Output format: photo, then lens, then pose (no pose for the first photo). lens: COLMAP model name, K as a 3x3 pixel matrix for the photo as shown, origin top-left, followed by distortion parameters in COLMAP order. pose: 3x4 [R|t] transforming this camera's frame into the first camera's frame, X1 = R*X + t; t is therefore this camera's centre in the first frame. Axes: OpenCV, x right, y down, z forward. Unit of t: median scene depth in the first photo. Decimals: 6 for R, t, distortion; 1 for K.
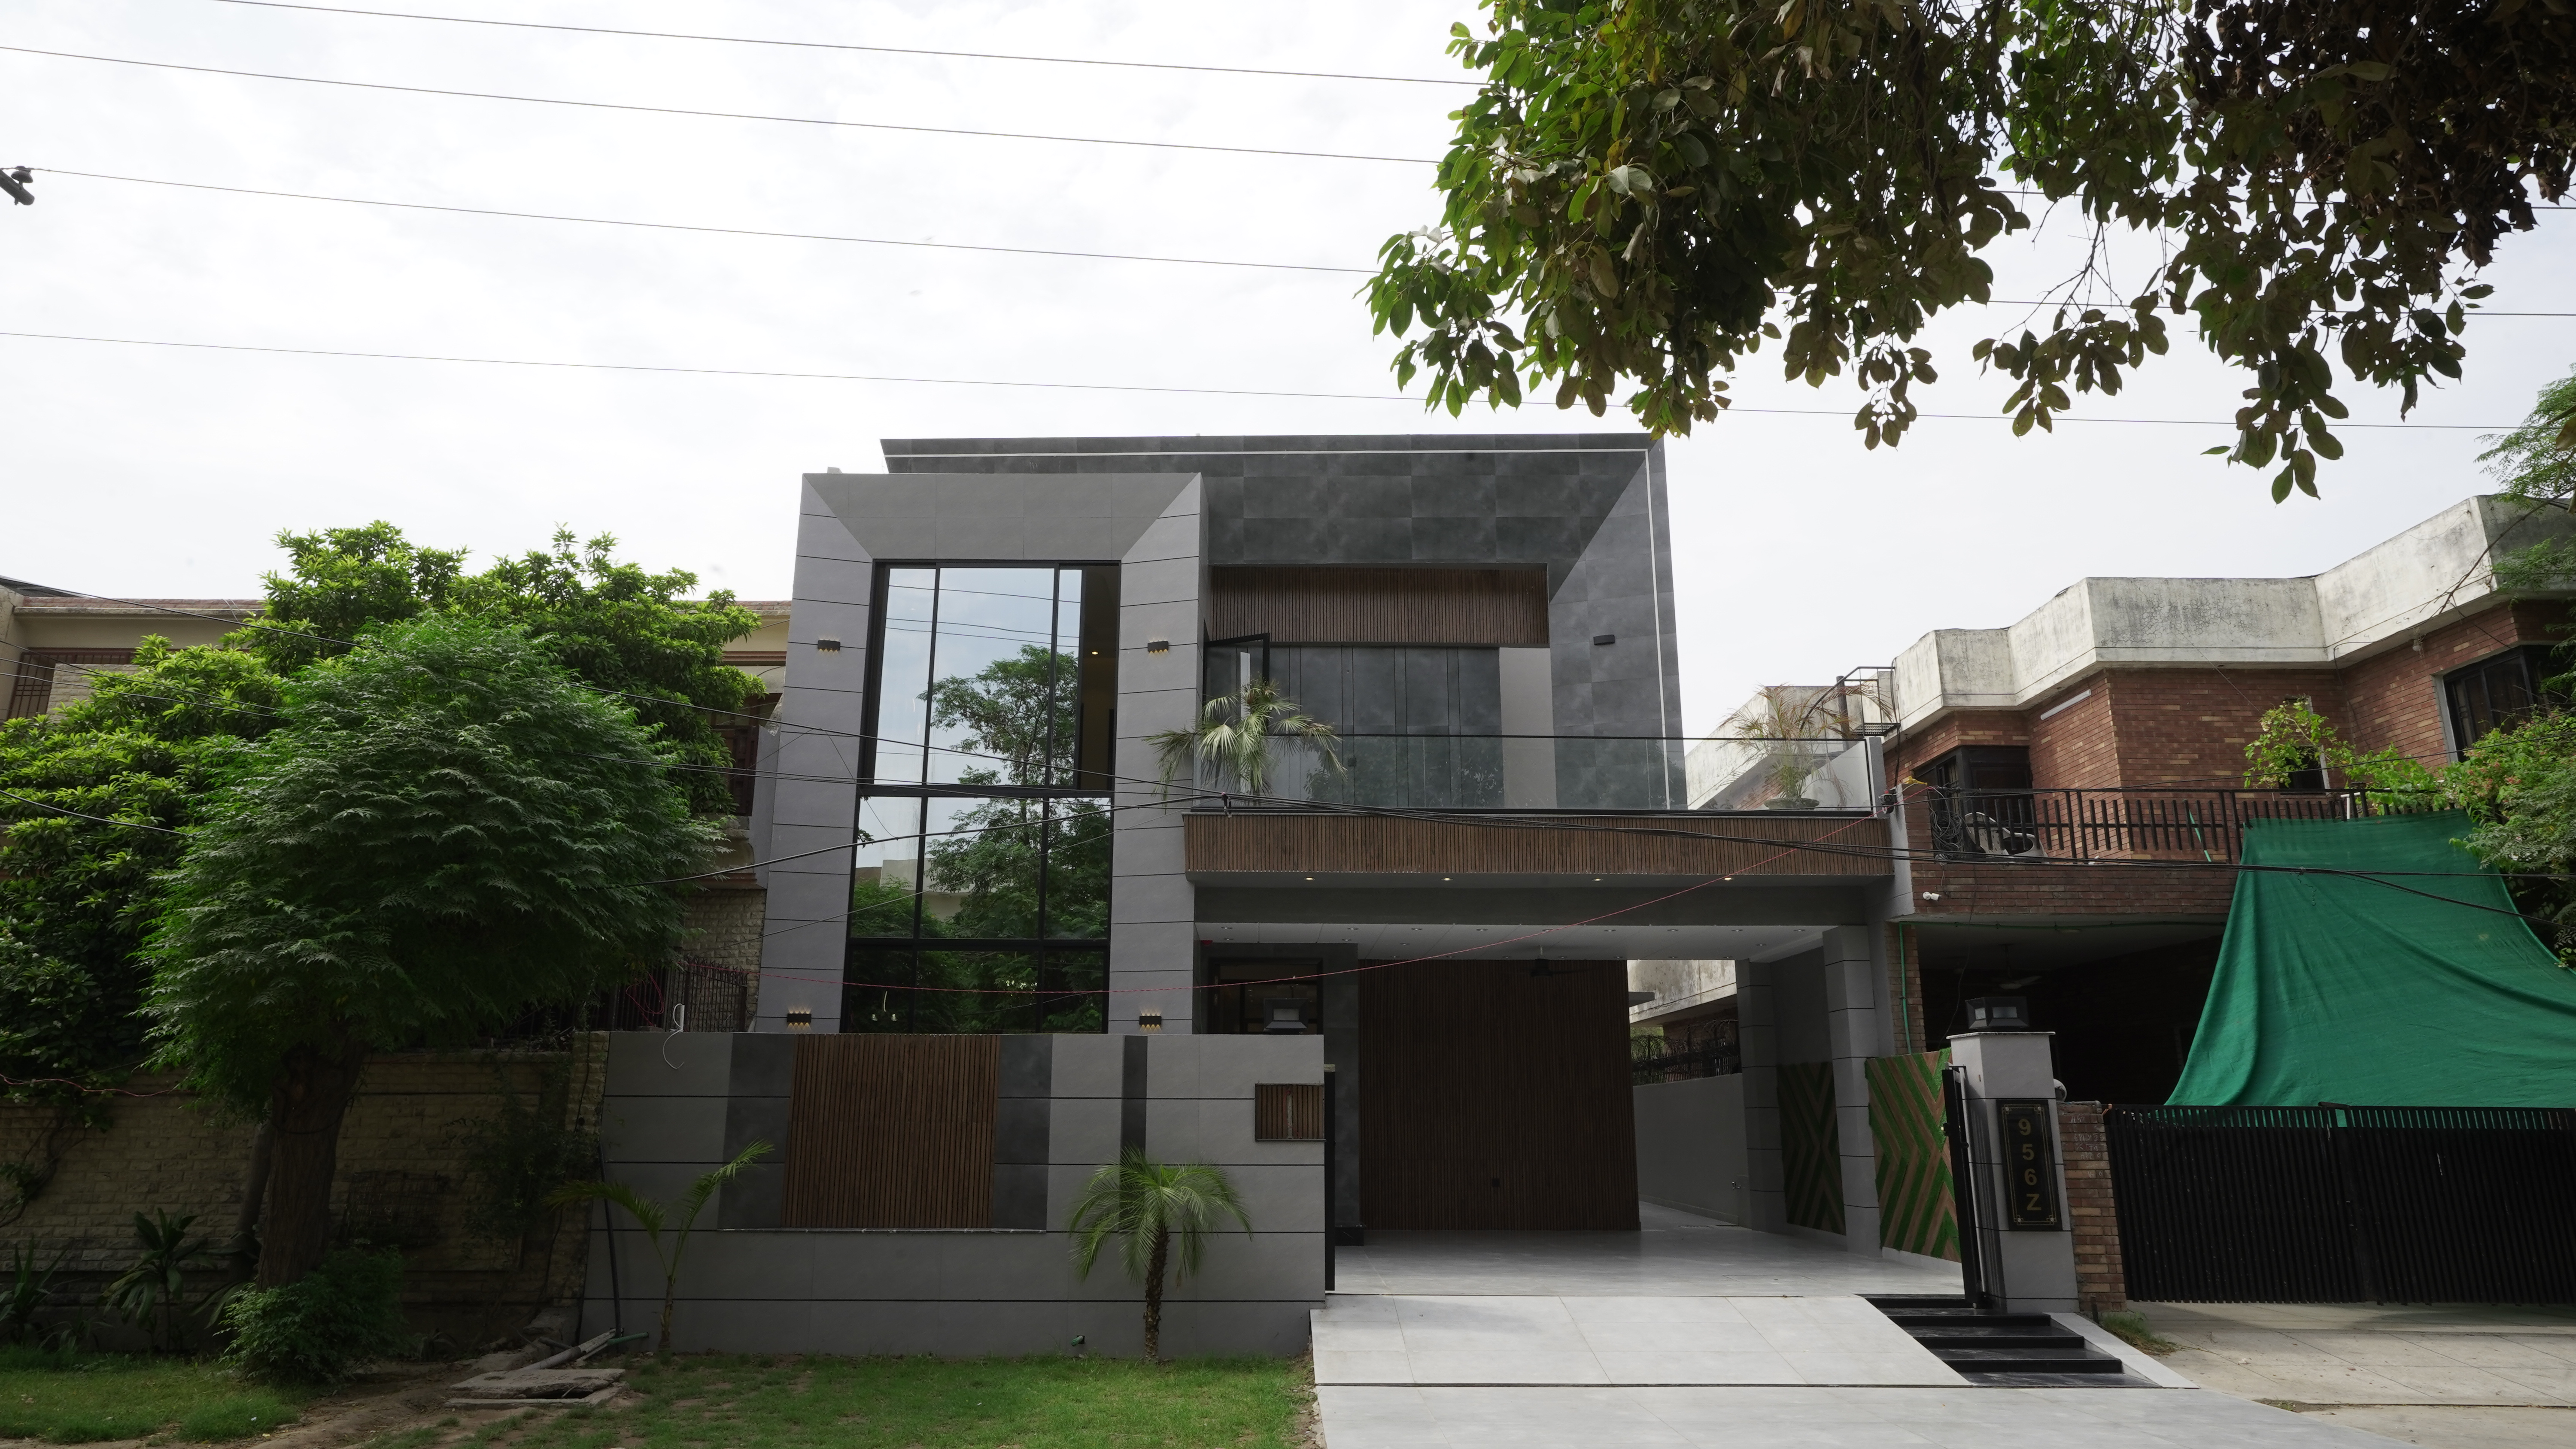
lens RADIAL K [[1575.8, 0, 1284.8], [0, 1575.8, 709.5], [0, 0, 1]] dist [-0.034870, 0.034742]
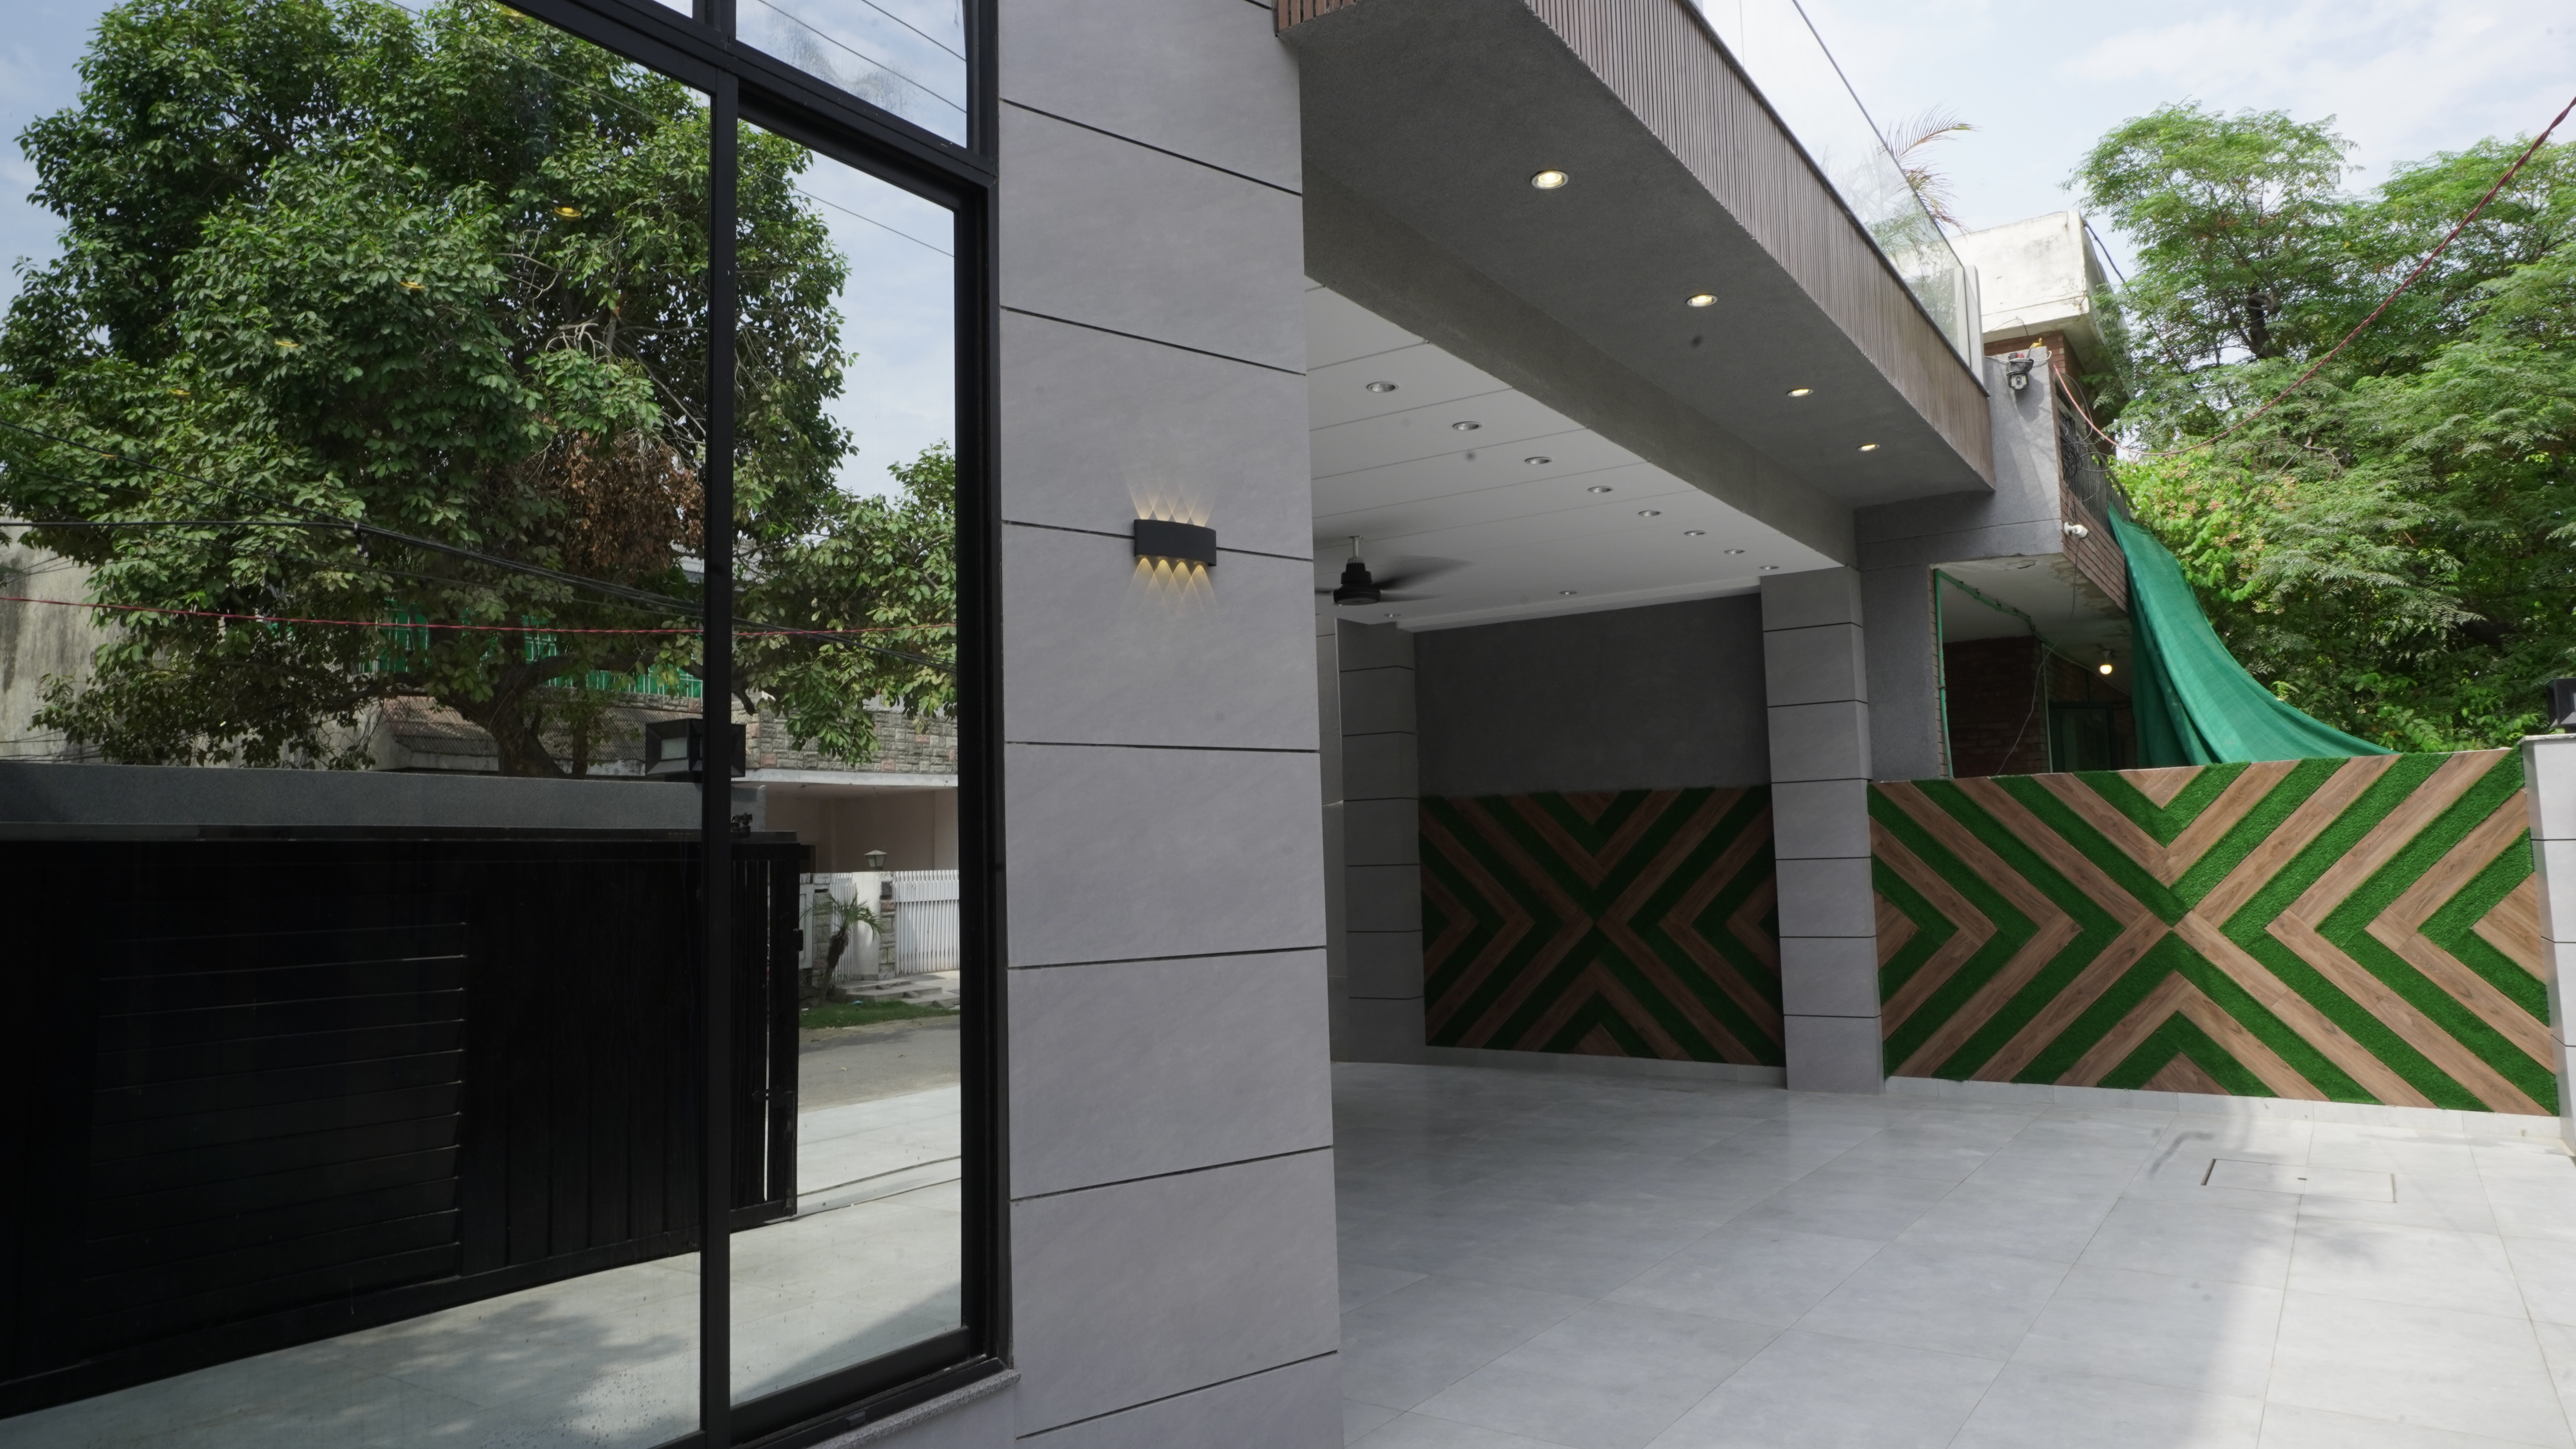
lens RADIAL K [[1575.8, 0, 1284.8], [0, 1575.8, 709.5], [0, 0, 1]] dist [-0.034870, 0.034742]
pose [[0.574886, 0.063500, 0.815766, -0.262178], [-0.188107, 0.980537, 0.056237, 0.202354], [-0.796318, -0.185781, 0.575642, 0.833390]]
